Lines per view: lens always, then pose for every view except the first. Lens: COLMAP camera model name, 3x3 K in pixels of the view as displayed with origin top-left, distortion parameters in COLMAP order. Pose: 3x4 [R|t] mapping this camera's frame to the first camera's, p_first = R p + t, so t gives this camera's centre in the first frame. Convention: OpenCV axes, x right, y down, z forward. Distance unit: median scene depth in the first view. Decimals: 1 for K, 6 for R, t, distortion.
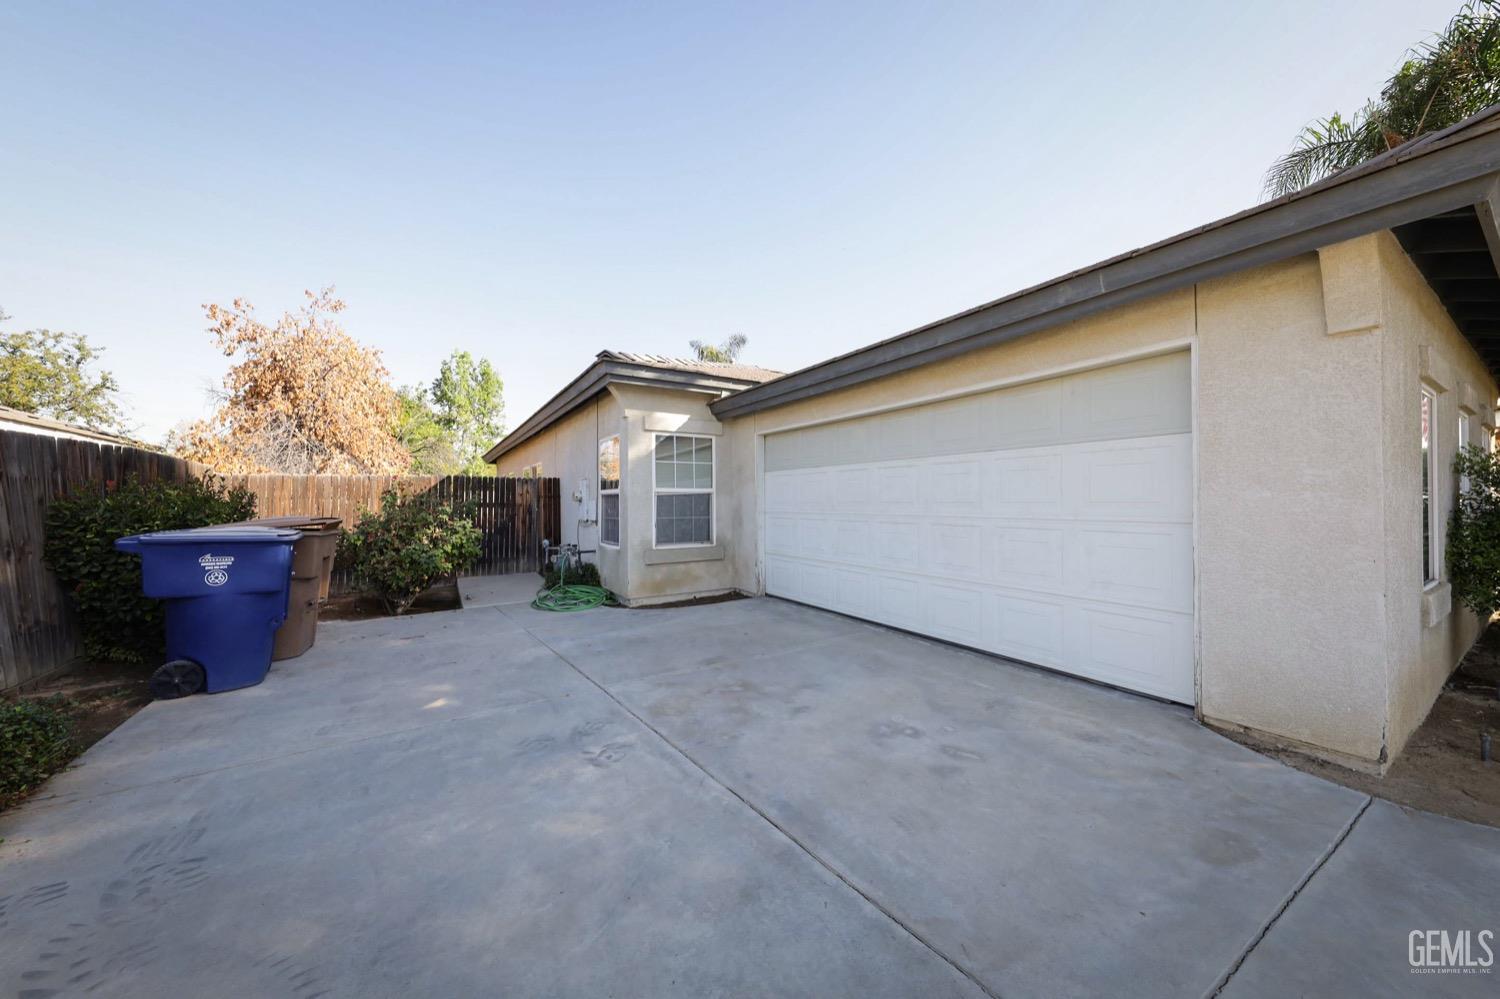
lens RADIAL K [[527.0, 0, 771.2], [0, 527.0, 504.9], [0, 0, 1]] dist [0.012688, -0.000832]
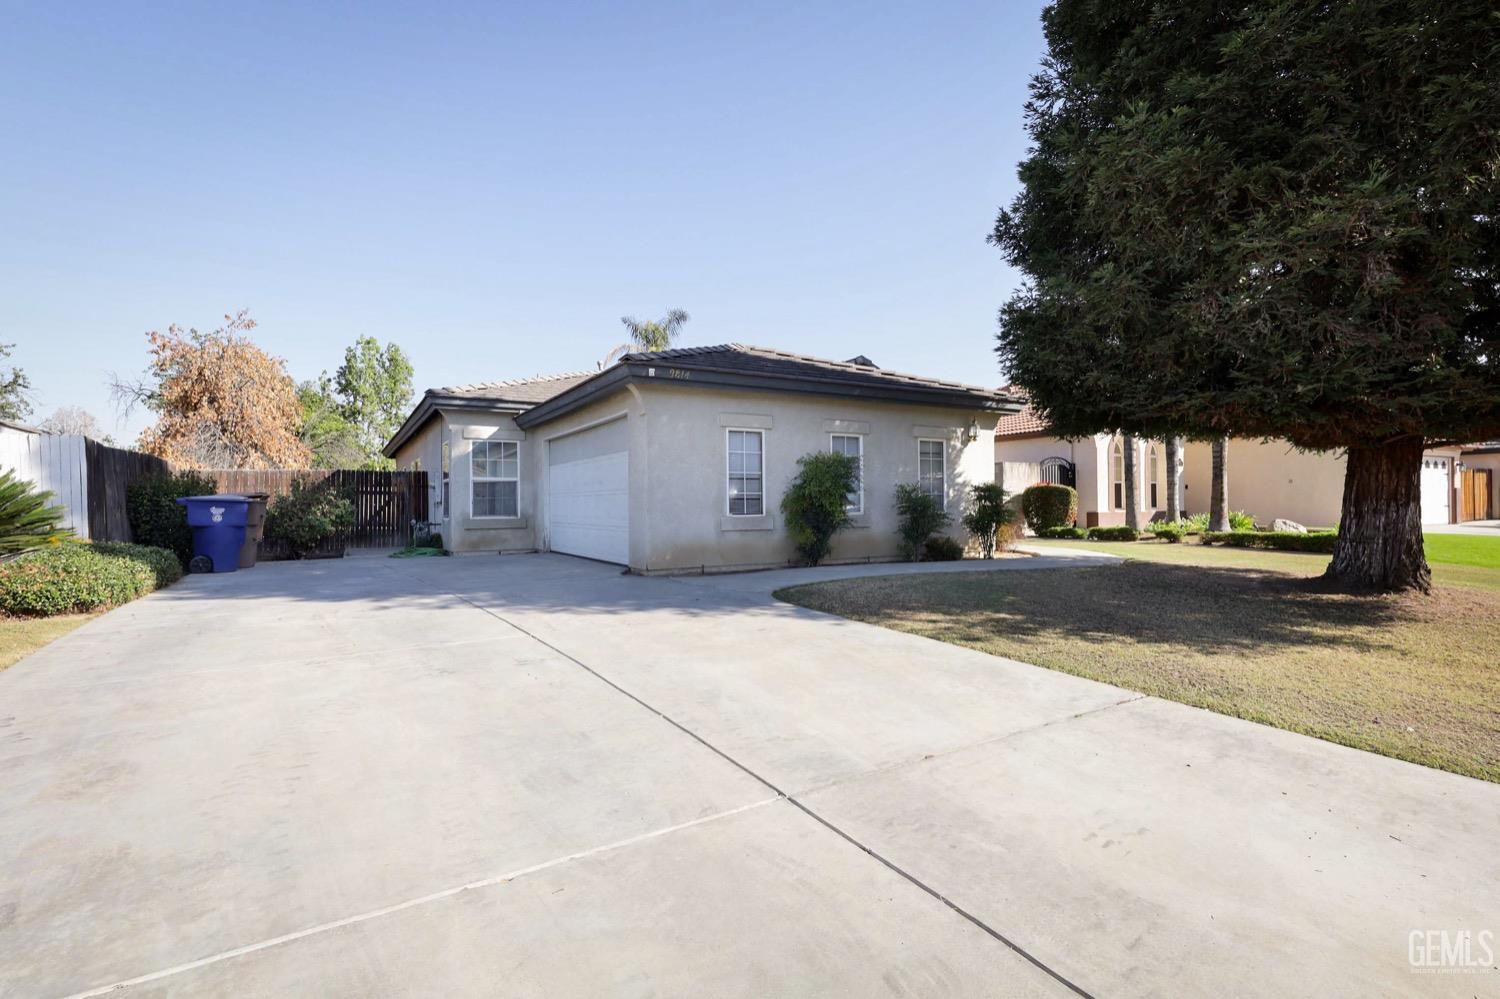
lens RADIAL K [[699.6, 0, 762.0], [0, 699.6, 506.7], [0, 0, 1]] dist [0.011594, -0.000230]
pose [[0.999444, -0.003067, -0.033202, 0.443795], [0.003030, 0.999995, -0.001170, 0.037151], [0.033205, 0.001069, 0.999448, -0.628999]]
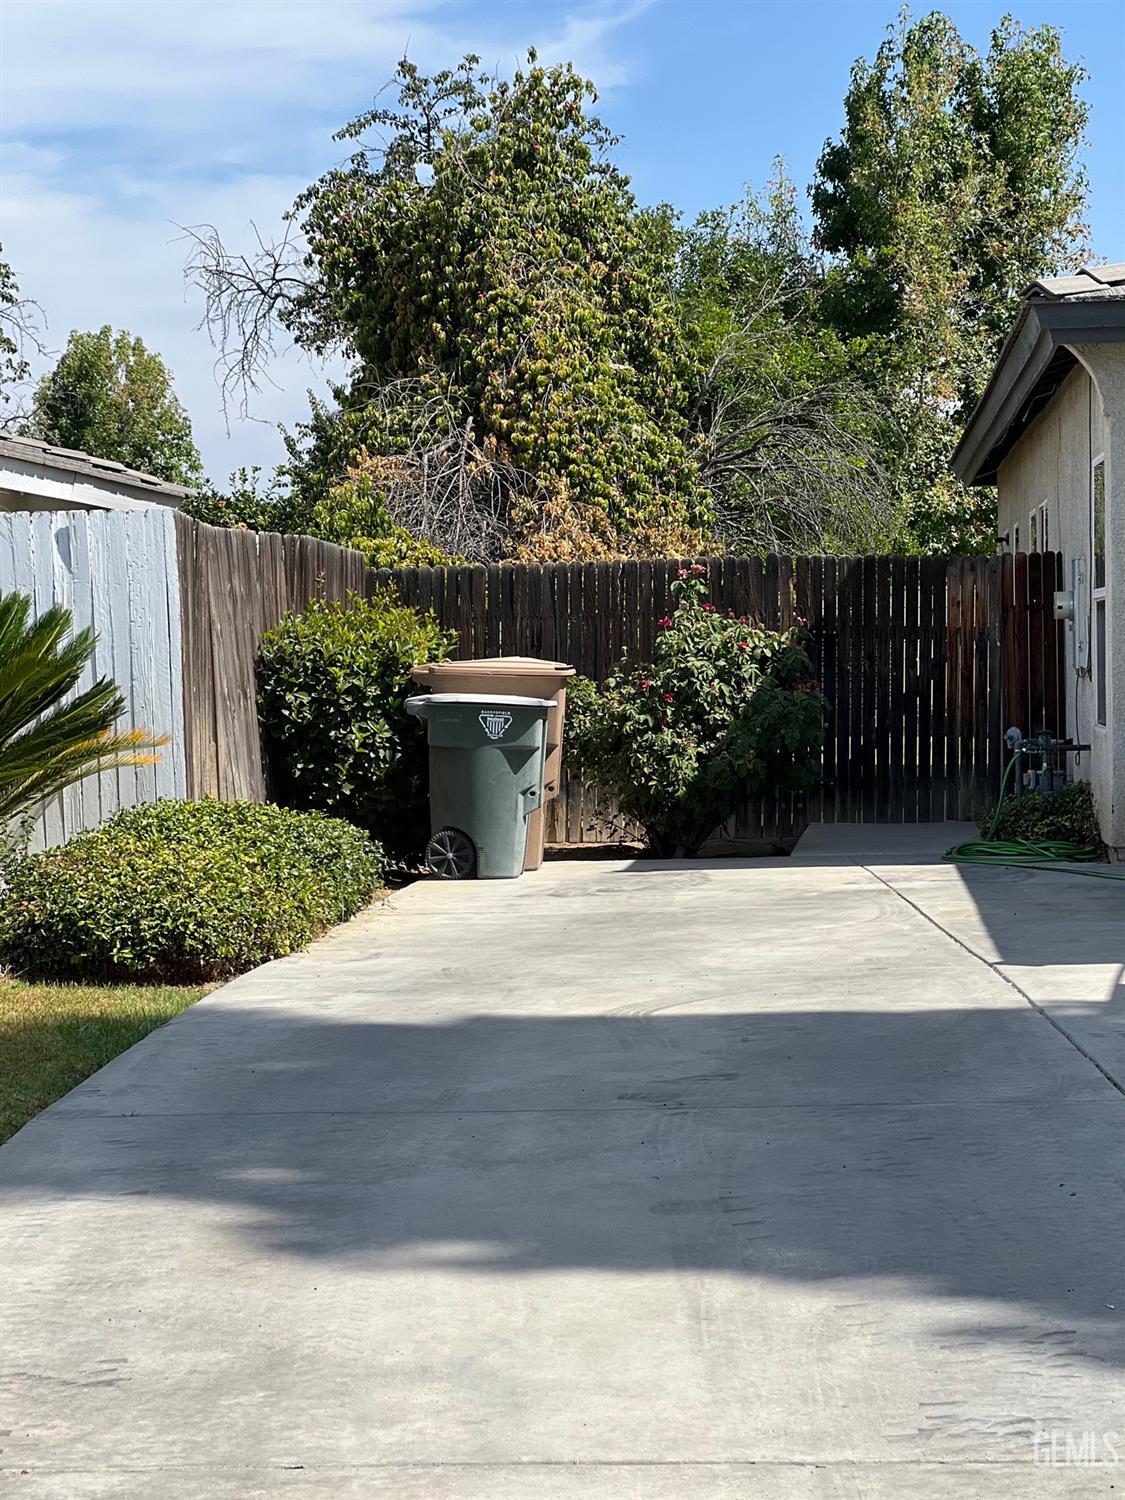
lens RADIAL K [[3253.7, 0, 561.4], [0, 3253.7, 749.3], [0, 0, 1]] dist [0.310239, 0.000000]
pose [[0.783041, -0.001958, -0.621967, 0.684298], [0.022724, 0.999417, 0.025462, 0.016060], [0.621554, -0.034071, 0.782630, -0.889423]]
